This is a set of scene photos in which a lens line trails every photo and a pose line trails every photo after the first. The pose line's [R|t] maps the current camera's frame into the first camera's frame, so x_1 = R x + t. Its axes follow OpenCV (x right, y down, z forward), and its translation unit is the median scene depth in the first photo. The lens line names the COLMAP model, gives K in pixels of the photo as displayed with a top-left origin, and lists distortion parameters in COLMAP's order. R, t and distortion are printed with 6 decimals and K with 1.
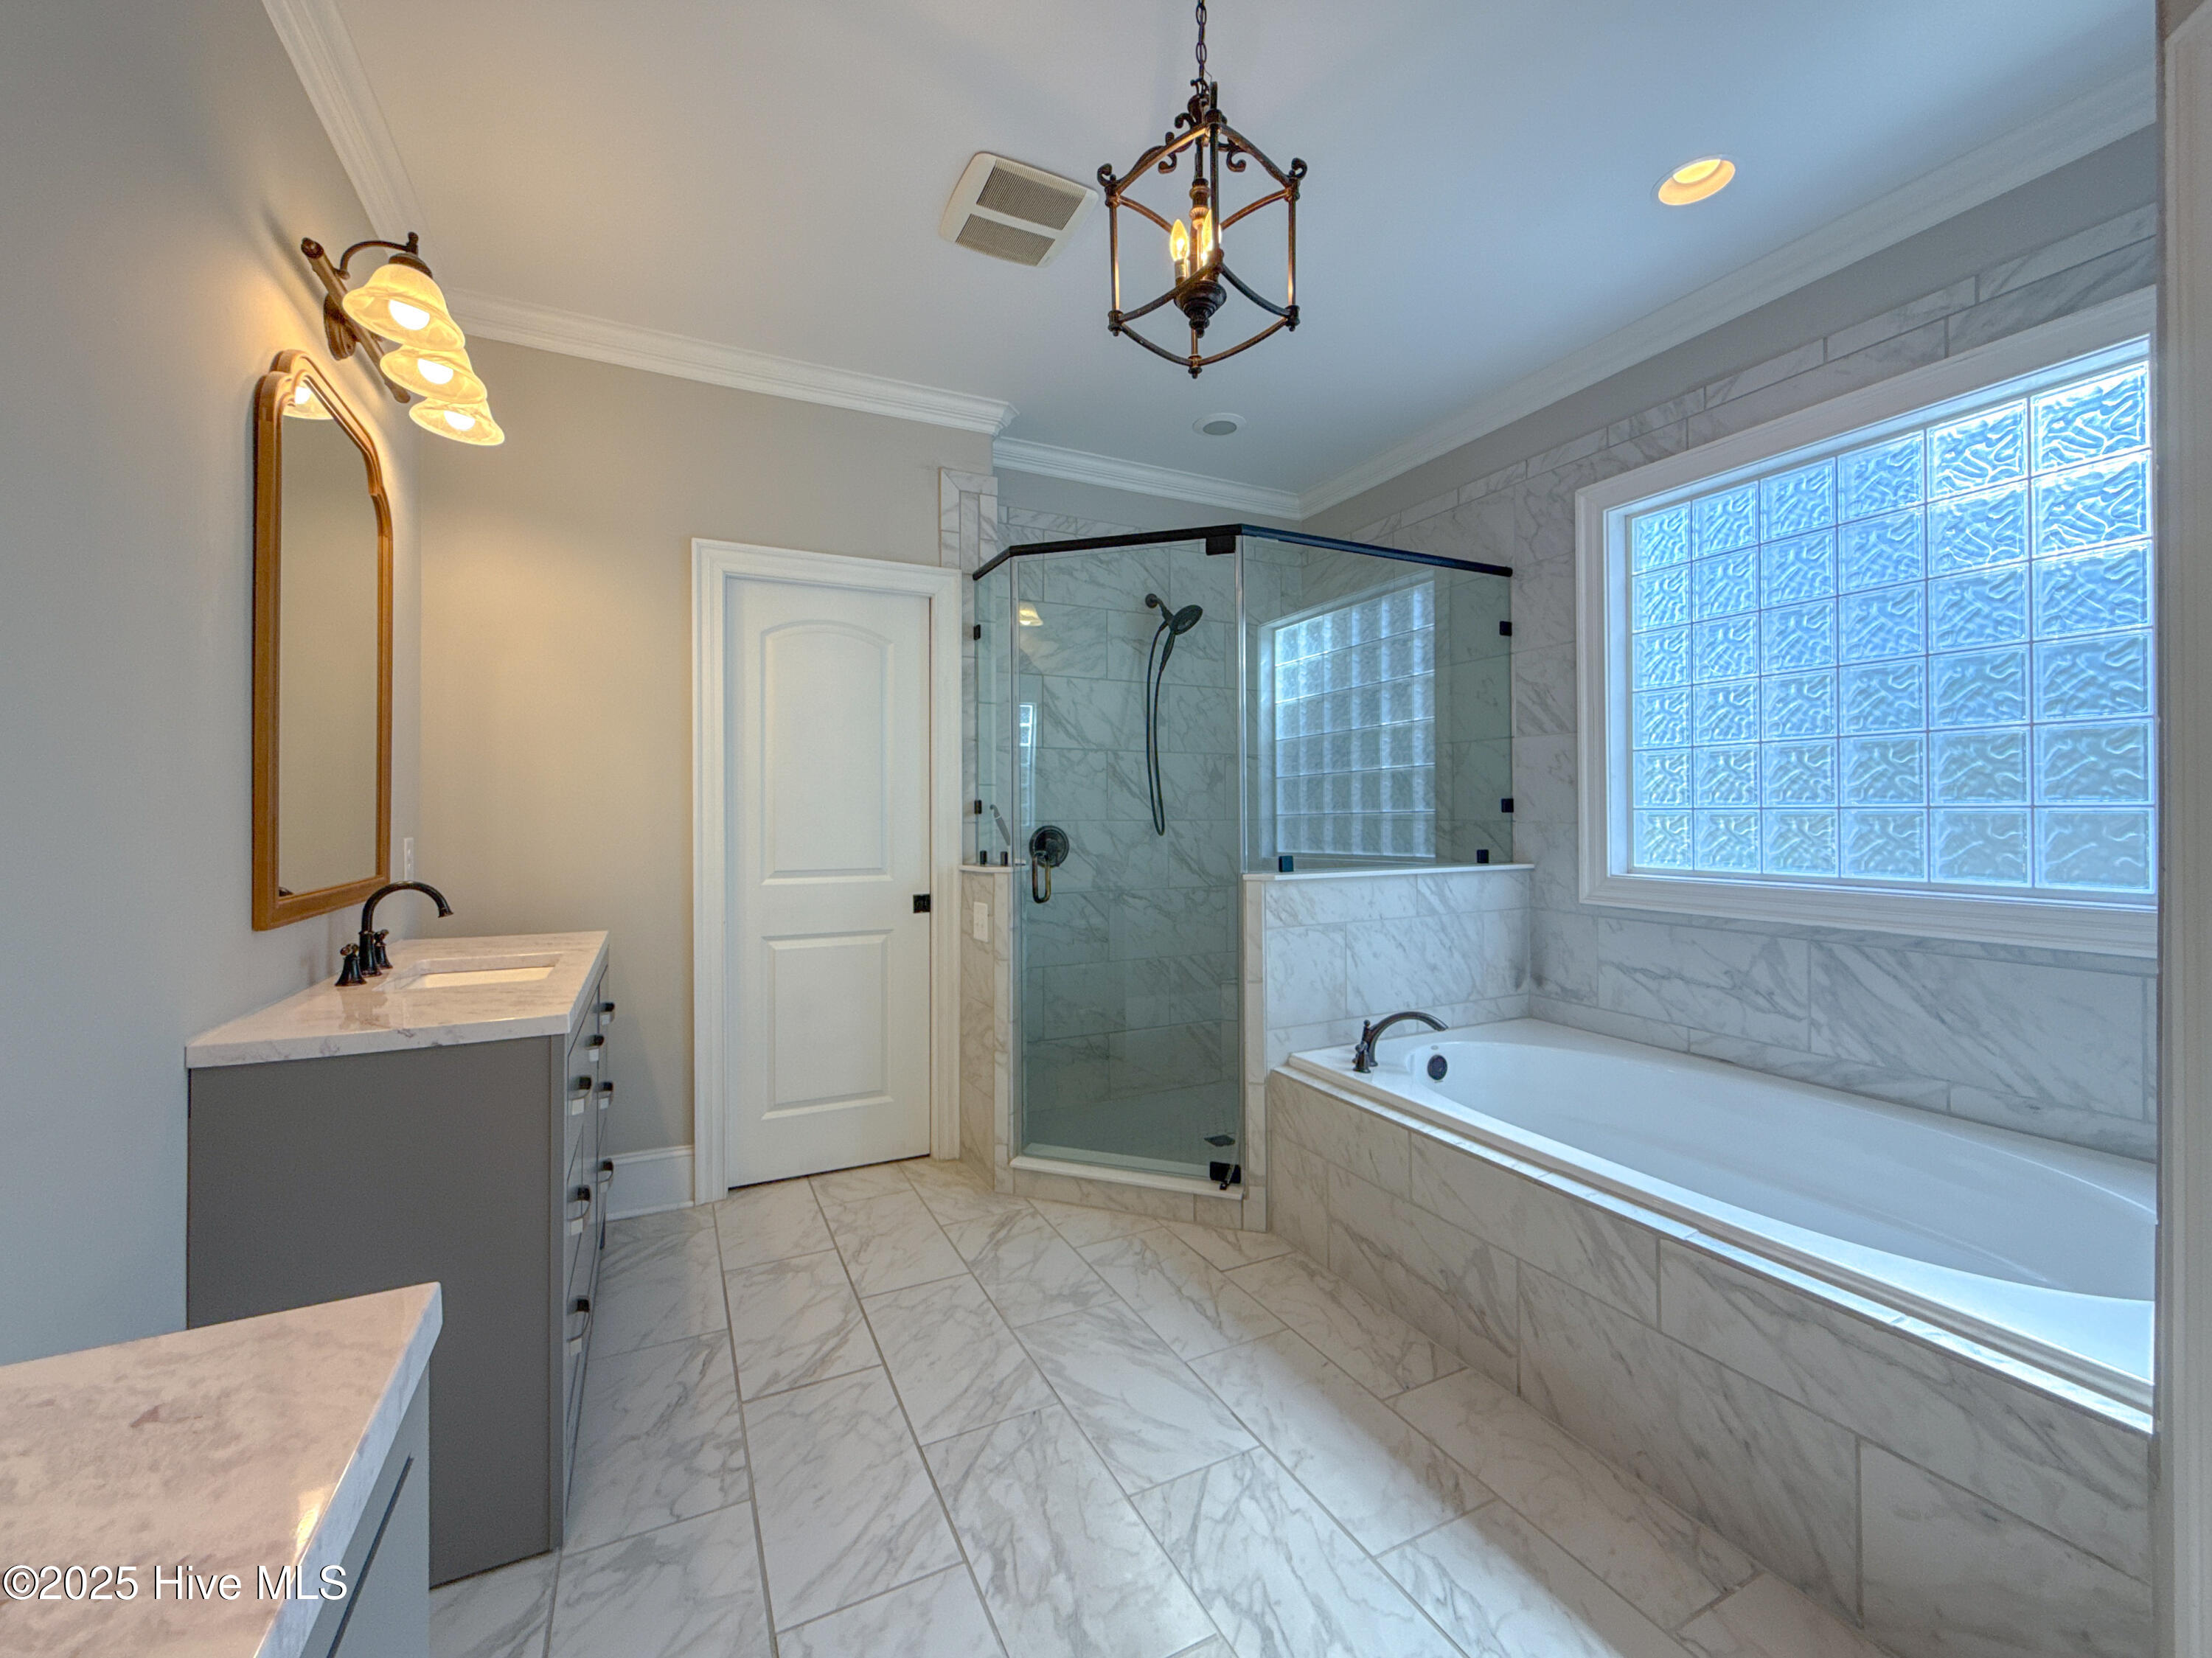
lens RADIAL K [[894.1, 0, 1108.6], [0, 894.1, 821.1], [0, 0, 1]] dist [-0.000182, 0.000037]
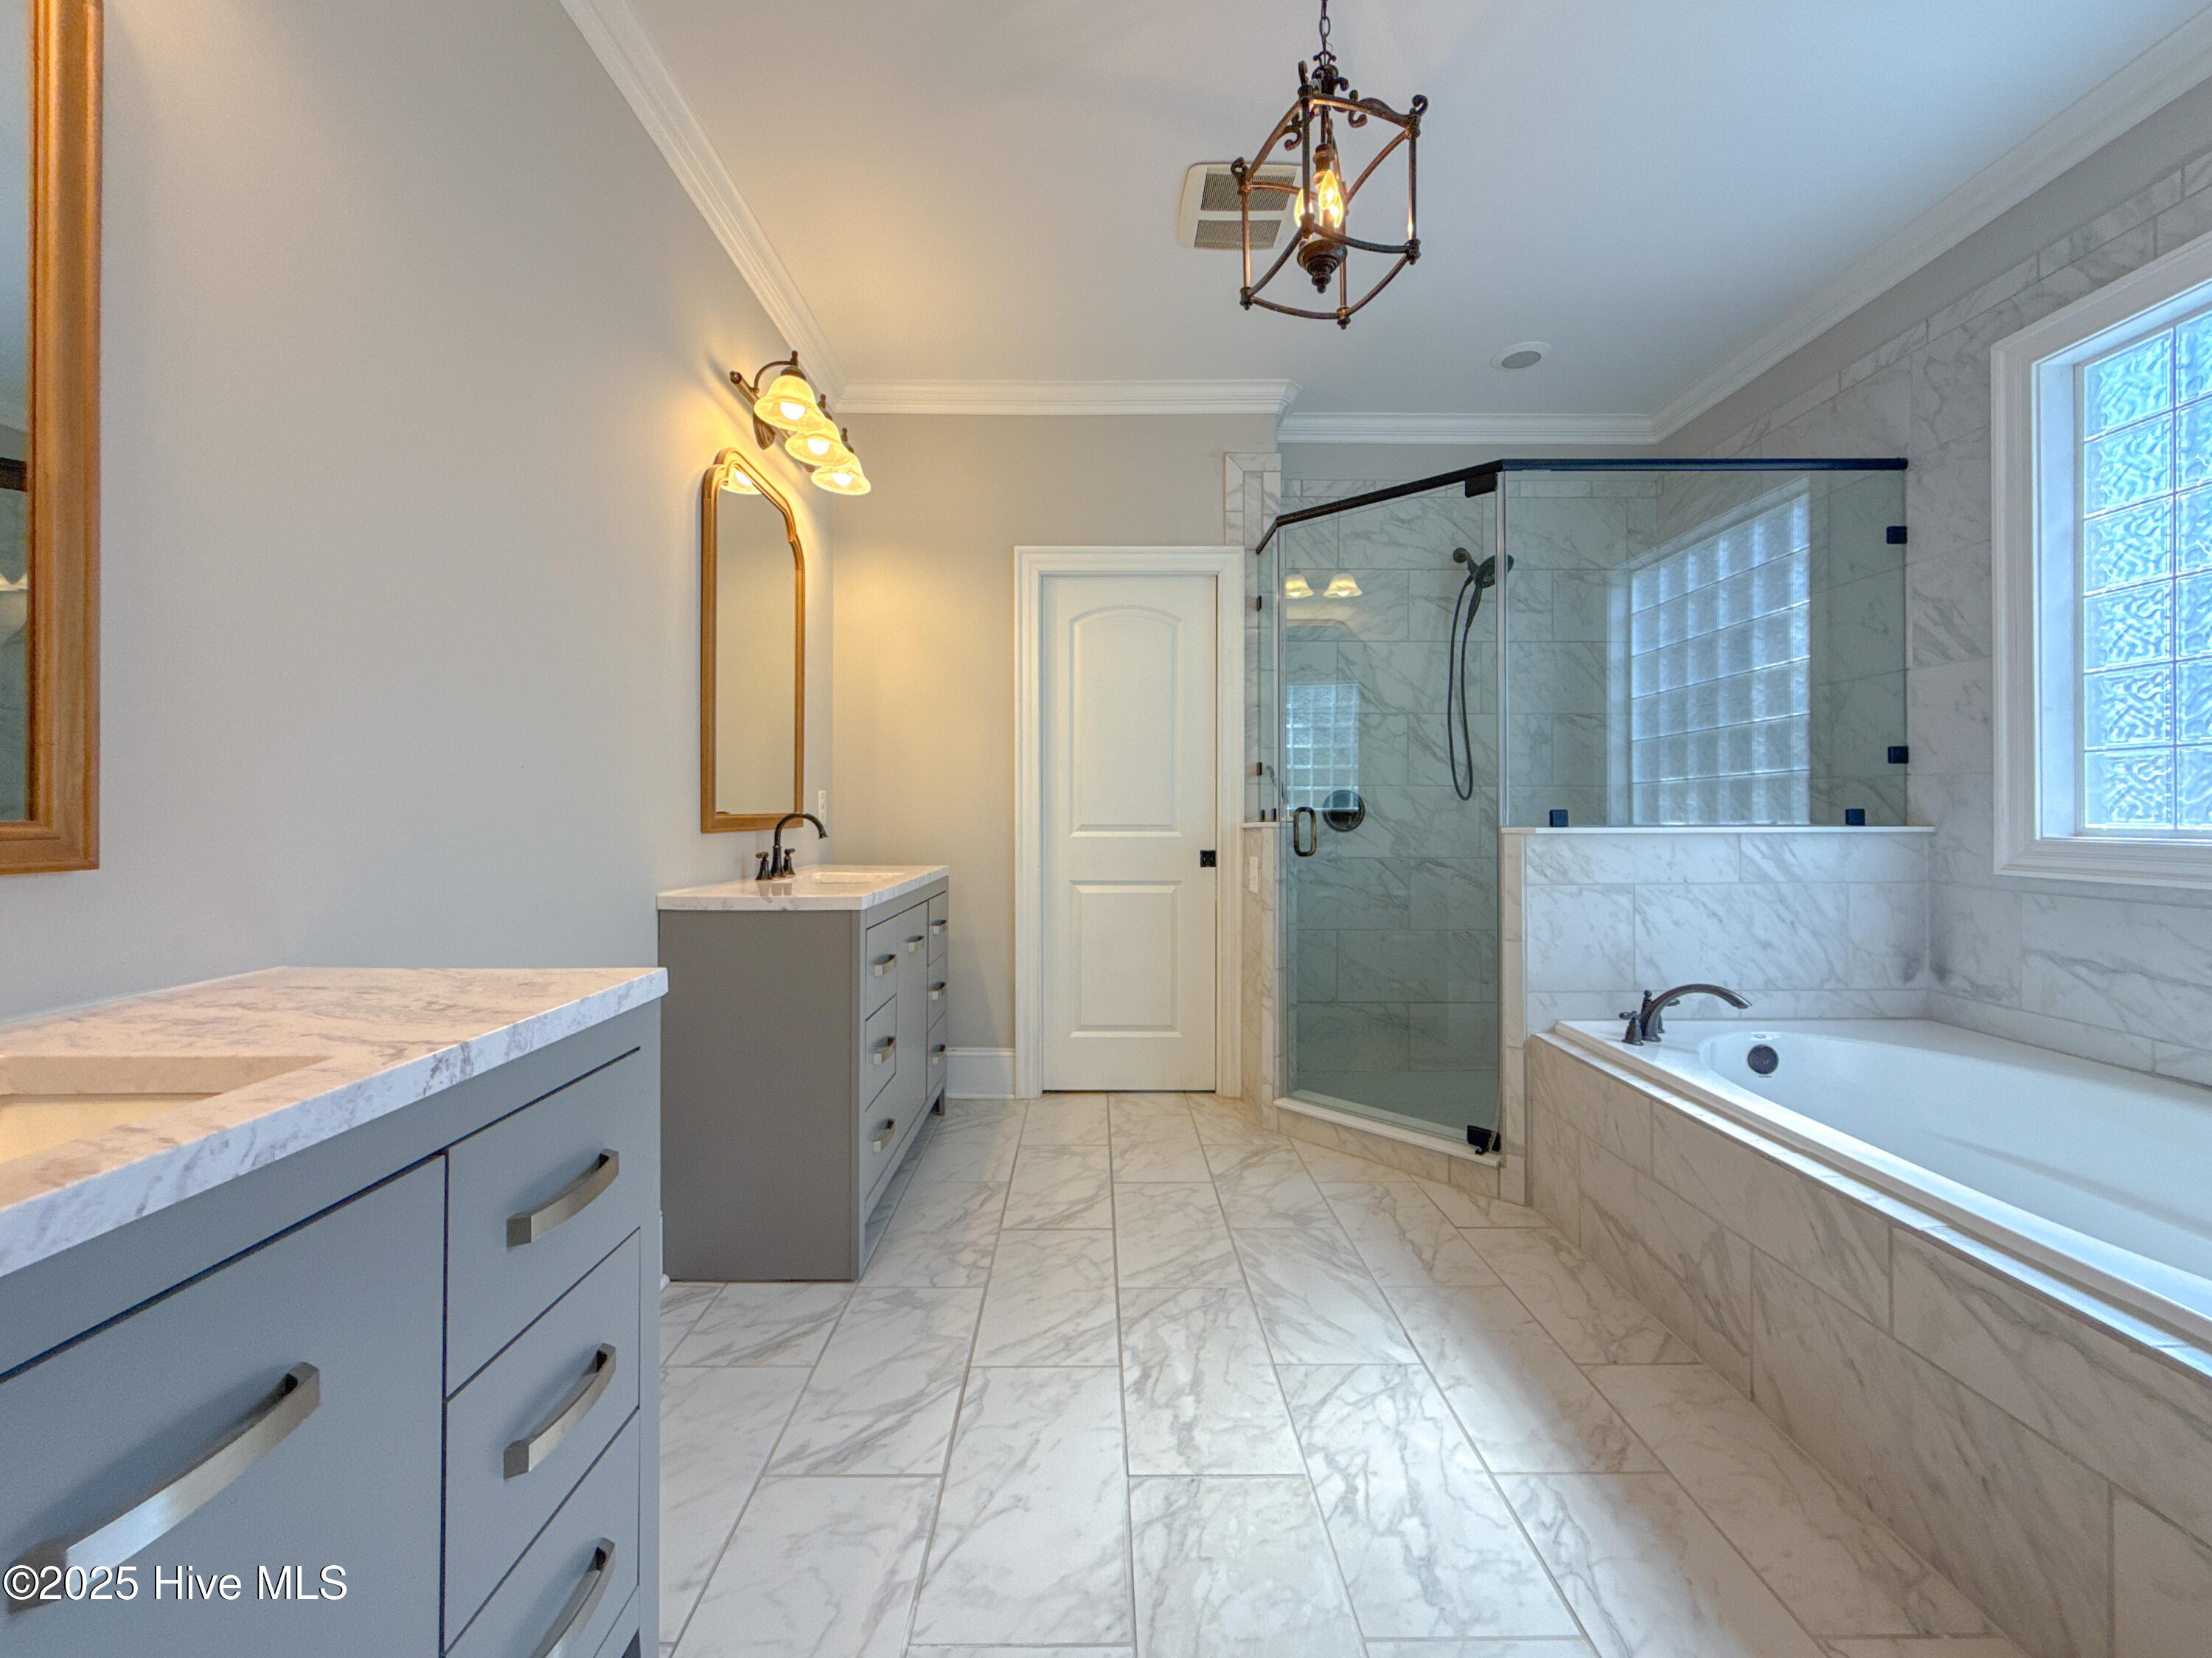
lens RADIAL K [[894.1, 0, 1092.6], [0, 894.1, 818.2], [0, 0, 1]] dist [-0.000182, 0.000037]
pose [[0.901000, 0.007997, -0.433745, 0.182009], [-0.005142, 0.999957, 0.007755, 0.047572], [0.433788, -0.004757, 0.901002, -0.052533]]
